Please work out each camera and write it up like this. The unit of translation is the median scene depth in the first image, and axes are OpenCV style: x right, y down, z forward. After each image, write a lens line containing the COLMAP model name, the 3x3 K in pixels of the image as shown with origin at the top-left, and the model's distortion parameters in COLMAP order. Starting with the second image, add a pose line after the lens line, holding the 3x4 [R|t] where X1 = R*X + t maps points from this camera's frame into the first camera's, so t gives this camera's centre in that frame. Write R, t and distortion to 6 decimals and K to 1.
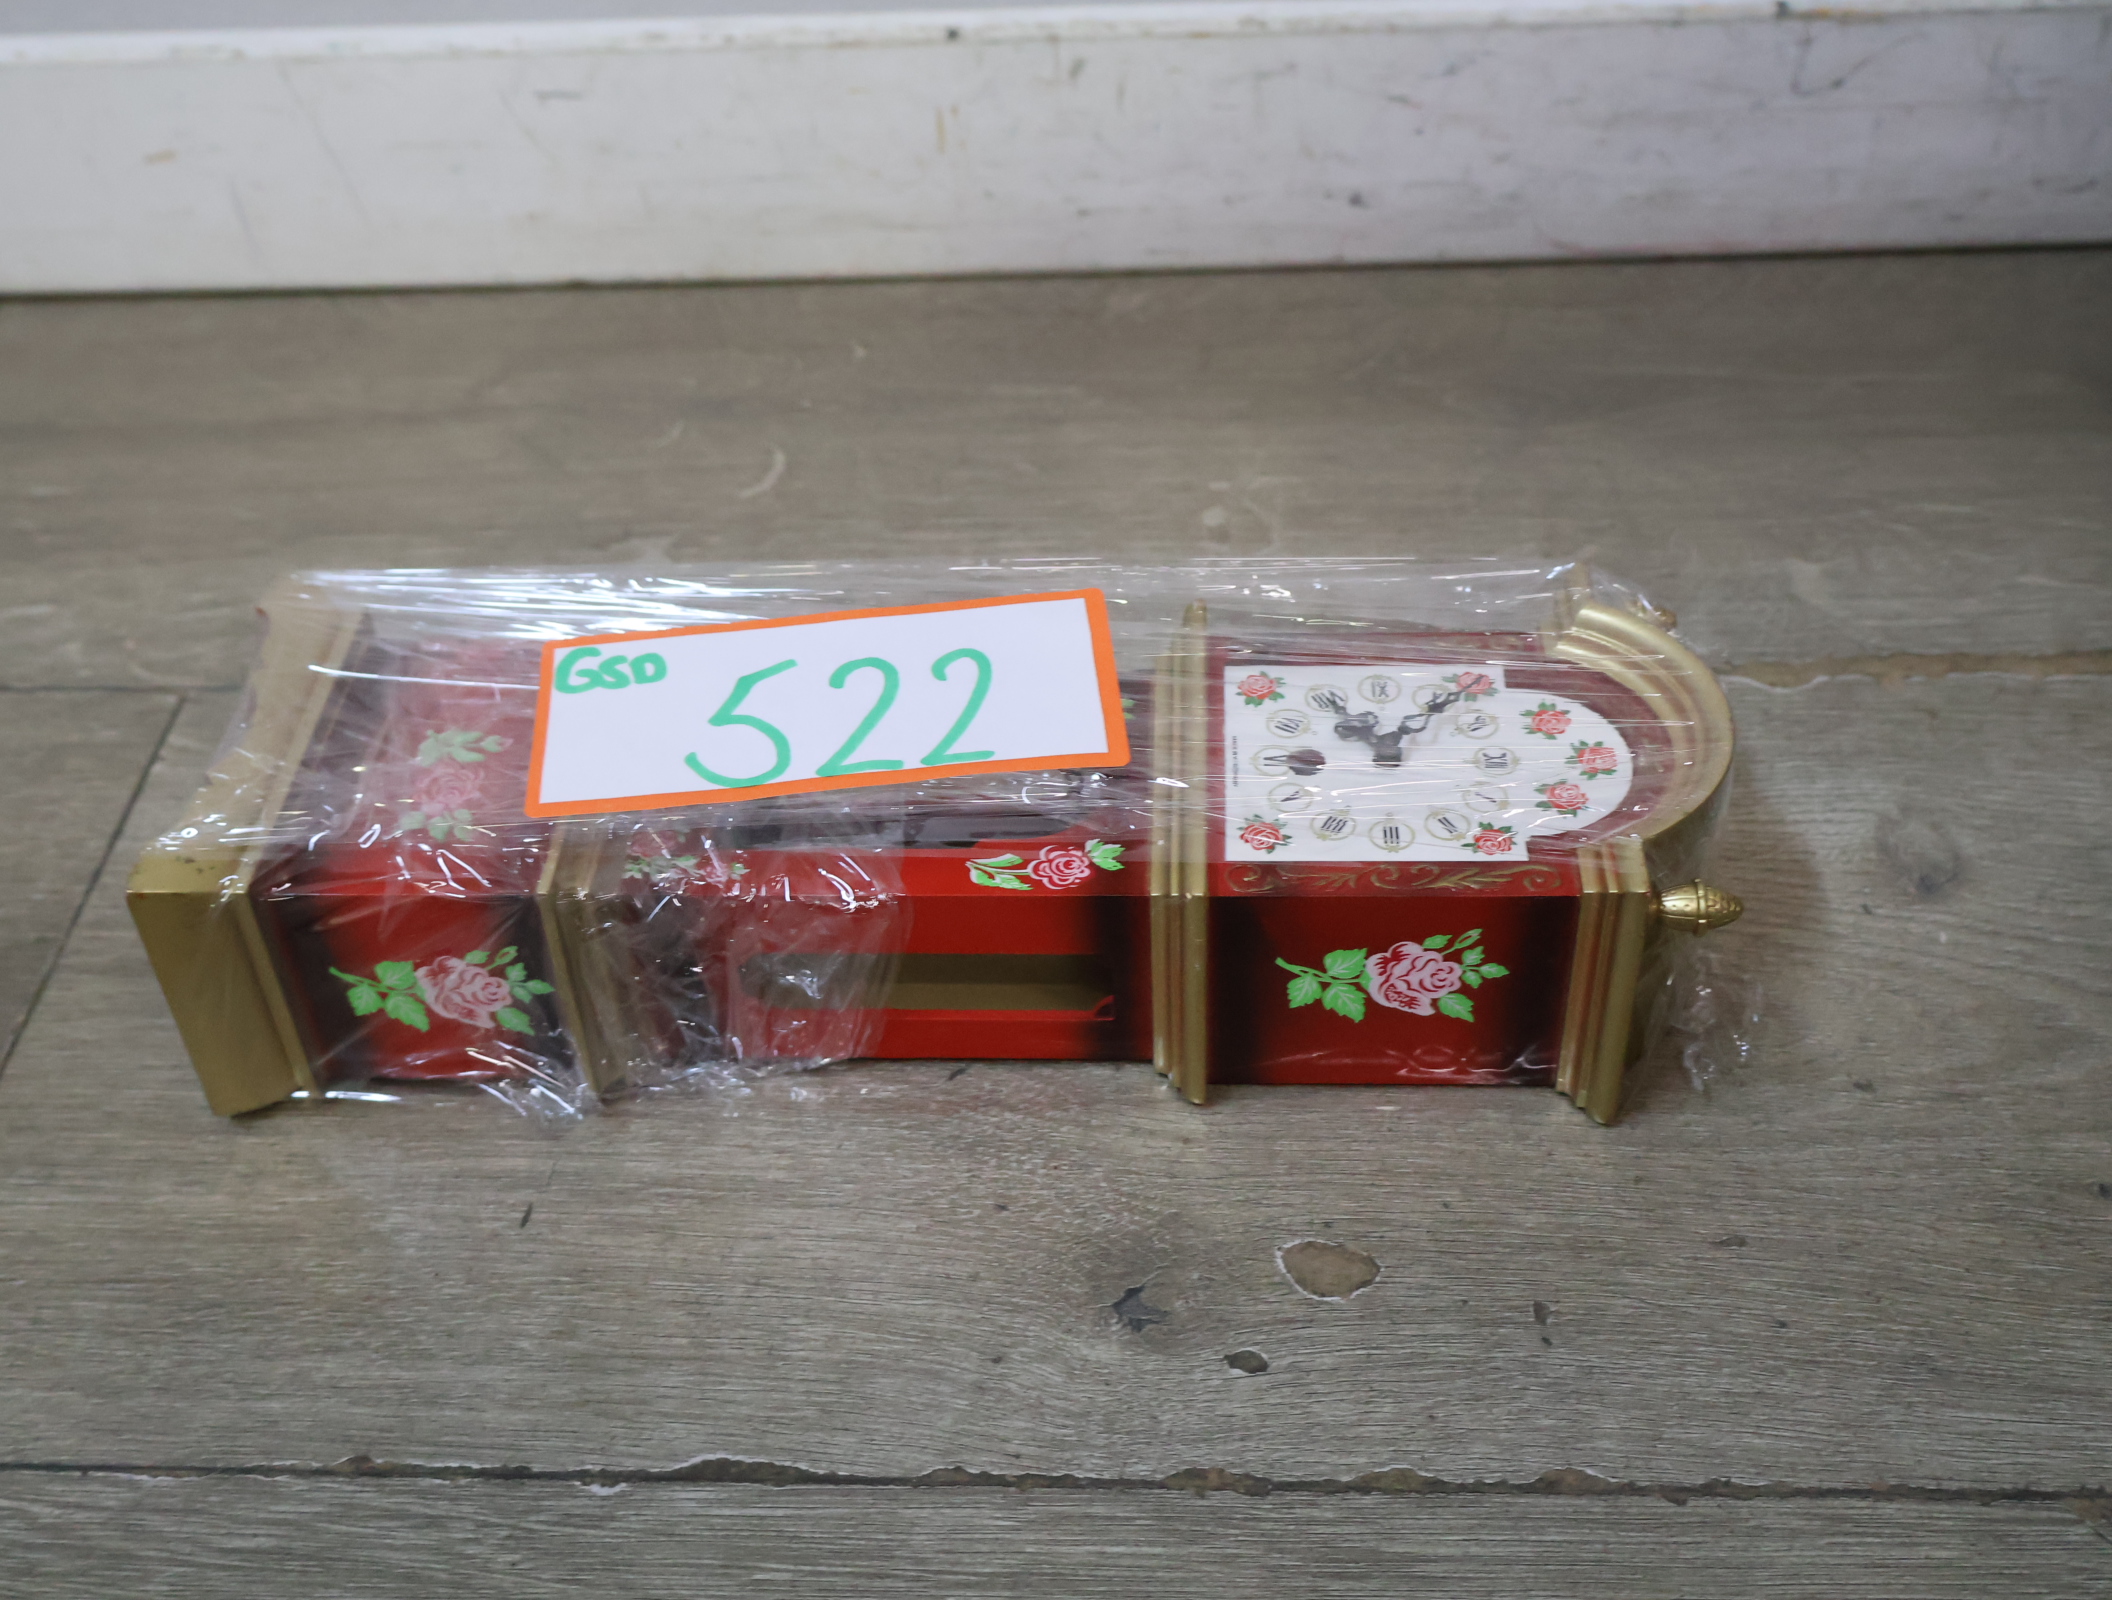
lens RADIAL K [[2469.7, 0, 1066.9], [0, 2469.7, 766.1], [0, 0, 1]] dist [0.001191, 0.000000]
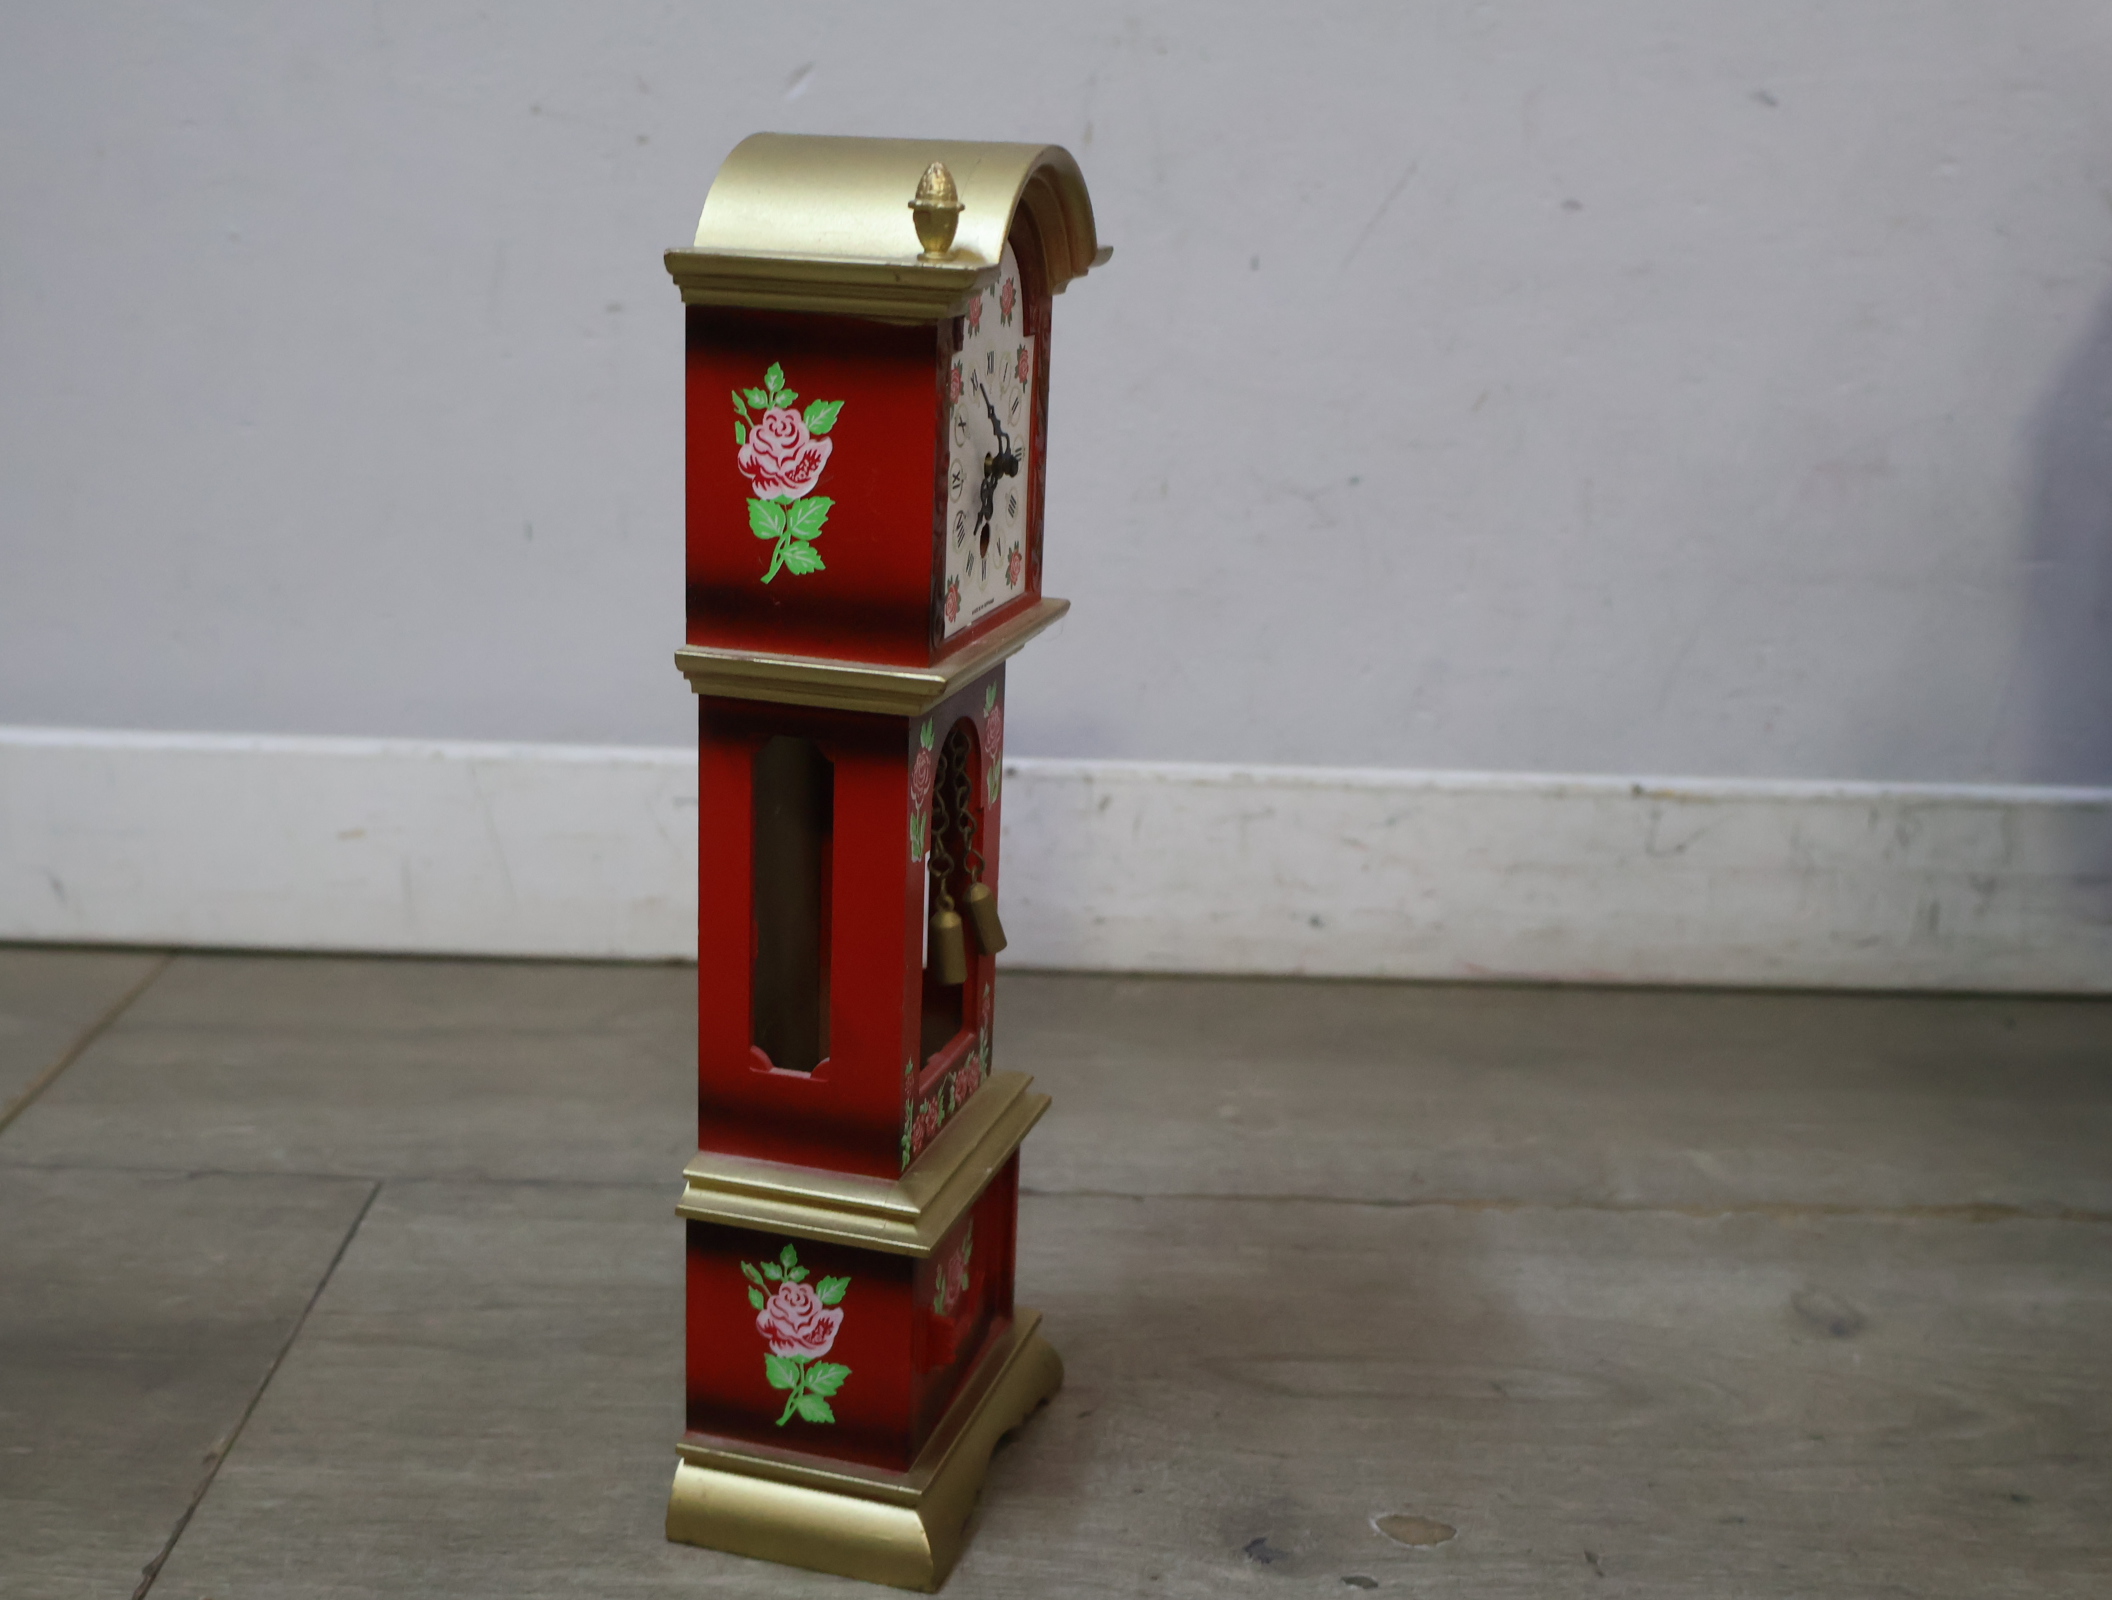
lens RADIAL K [[2469.7, 0, 1065.9], [0, 2469.7, 808.4], [0, 0, 1]] dist [0.001191, 0.000000]
pose [[0.993466, 0.066299, 0.092892, -0.200243], [-0.019785, 0.901679, -0.431954, 0.408421], [-0.112397, 0.427294, 0.897099, -0.224190]]
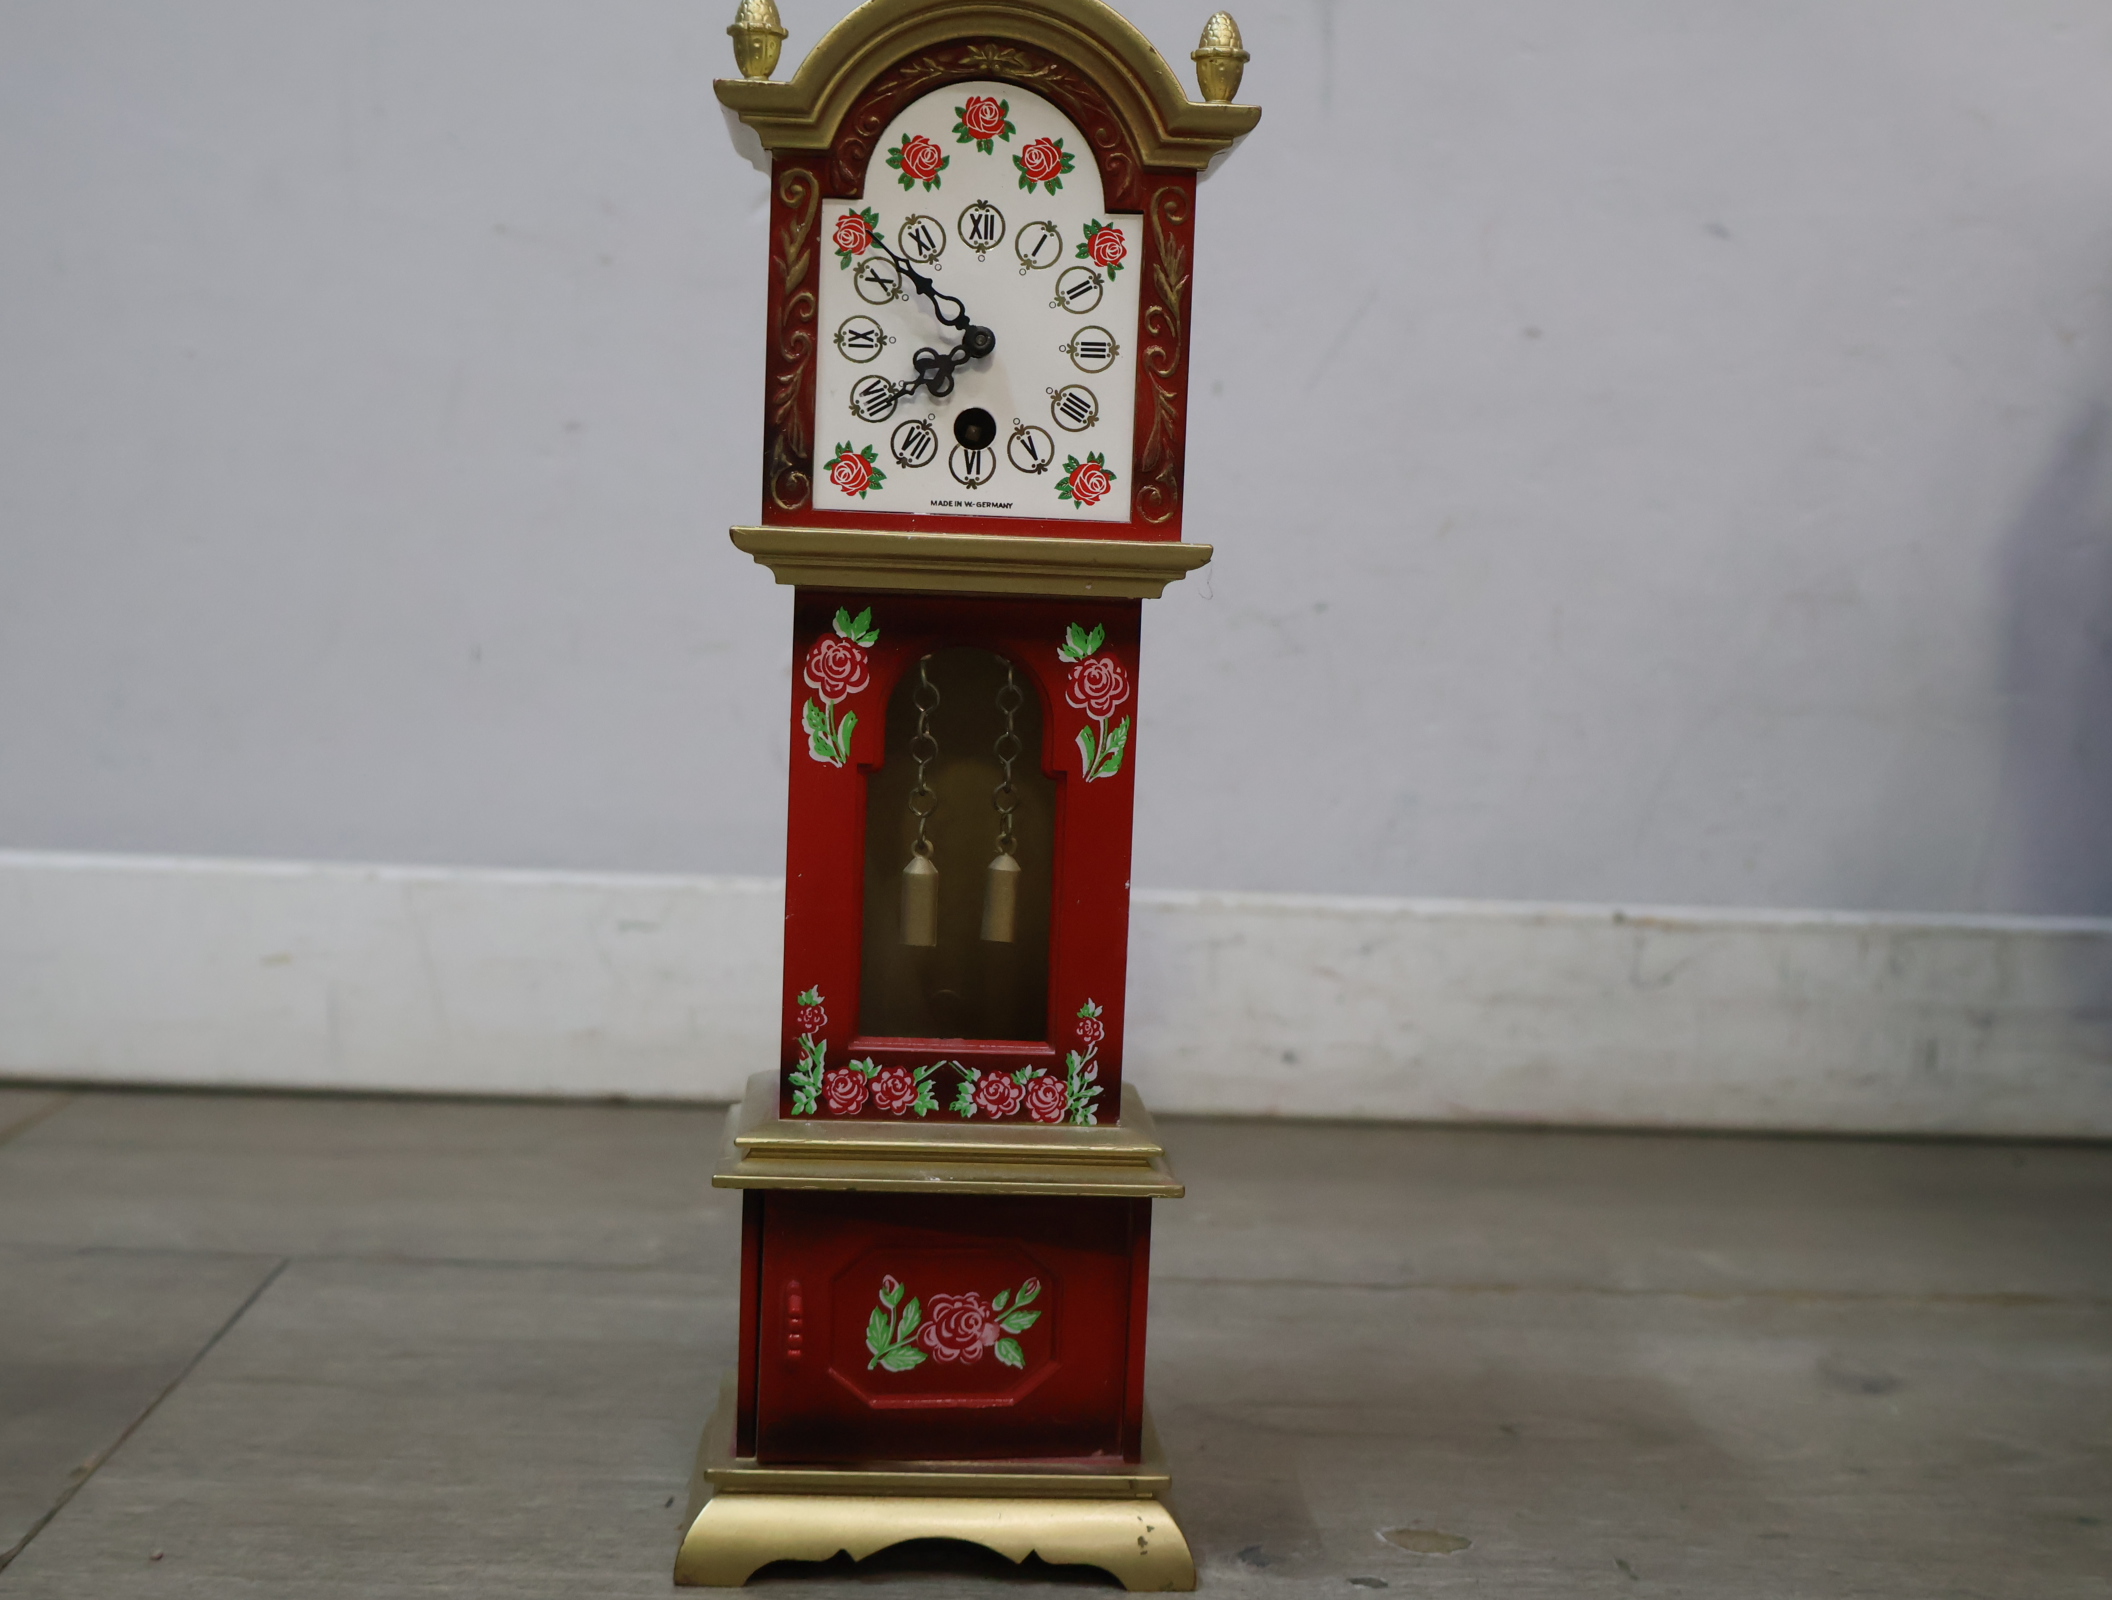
lens RADIAL K [[2469.7, 0, 1061.5], [0, 2469.7, 805.3], [0, 0, 1]] dist [0.001191, 0.000000]
pose [[0.991605, 0.082756, 0.099355, -0.187997], [-0.009545, 0.813119, -0.582019, 0.571419], [-0.128953, 0.576184, 0.807083, -0.049502]]
